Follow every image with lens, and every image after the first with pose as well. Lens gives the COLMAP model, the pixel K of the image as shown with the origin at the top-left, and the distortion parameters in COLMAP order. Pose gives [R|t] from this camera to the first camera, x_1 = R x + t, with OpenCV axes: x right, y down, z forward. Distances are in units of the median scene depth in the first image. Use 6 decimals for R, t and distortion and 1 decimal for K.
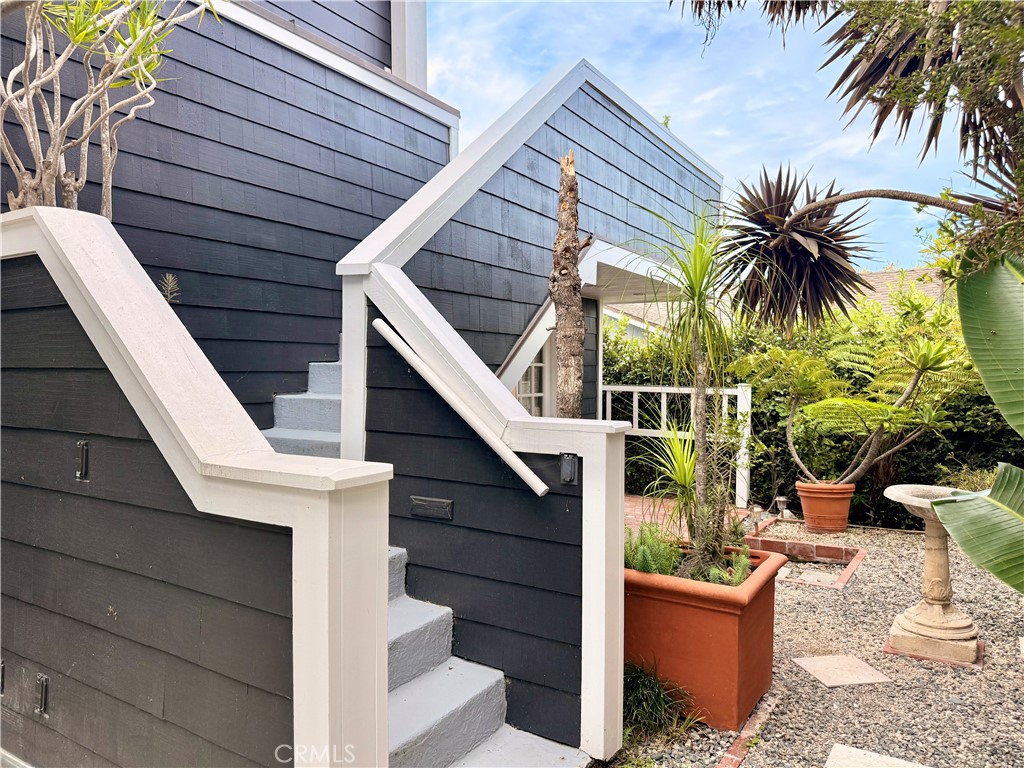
lens RADIAL K [[715.2, 0, 518.0], [0, 715.2, 390.8], [0, 0, 1]] dist [0.045651, -0.059741]
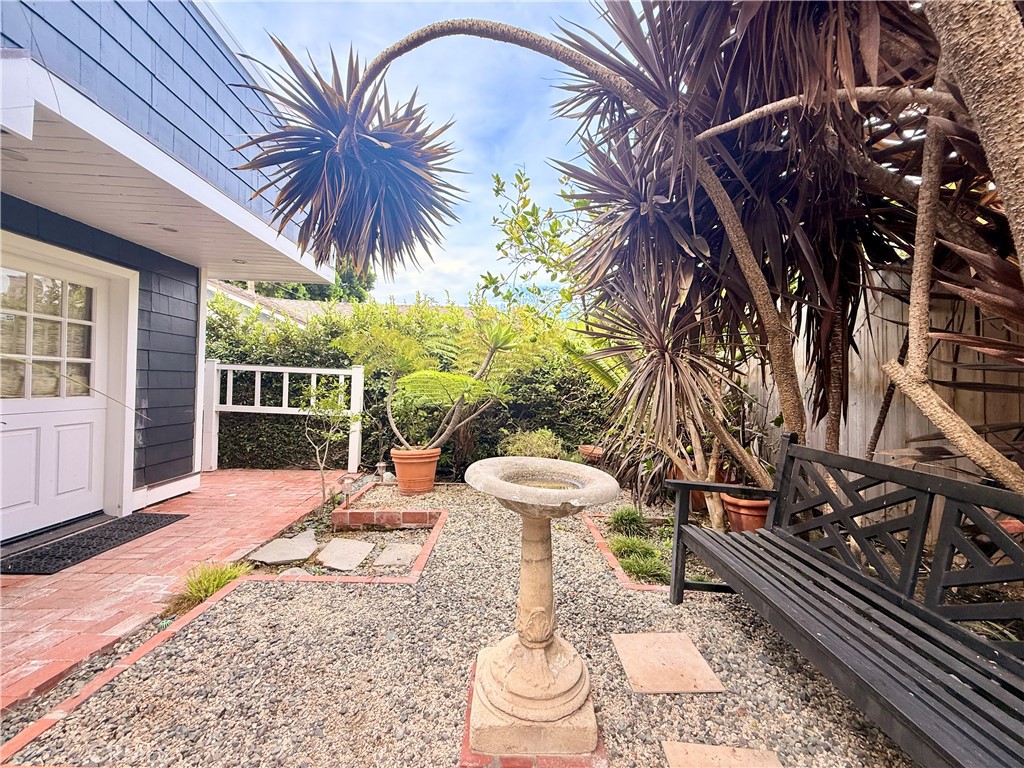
lens RADIAL K [[411.1, 0, 512.7], [0, 411.1, 384.9], [0, 0, 1]] dist [-0.003018, 0.001994]
pose [[0.831072, 0.023038, 0.555687, 0.191126], [-0.014498, 0.999700, -0.019762, 0.038729], [-0.555975, 0.008367, 0.831157, 0.380185]]
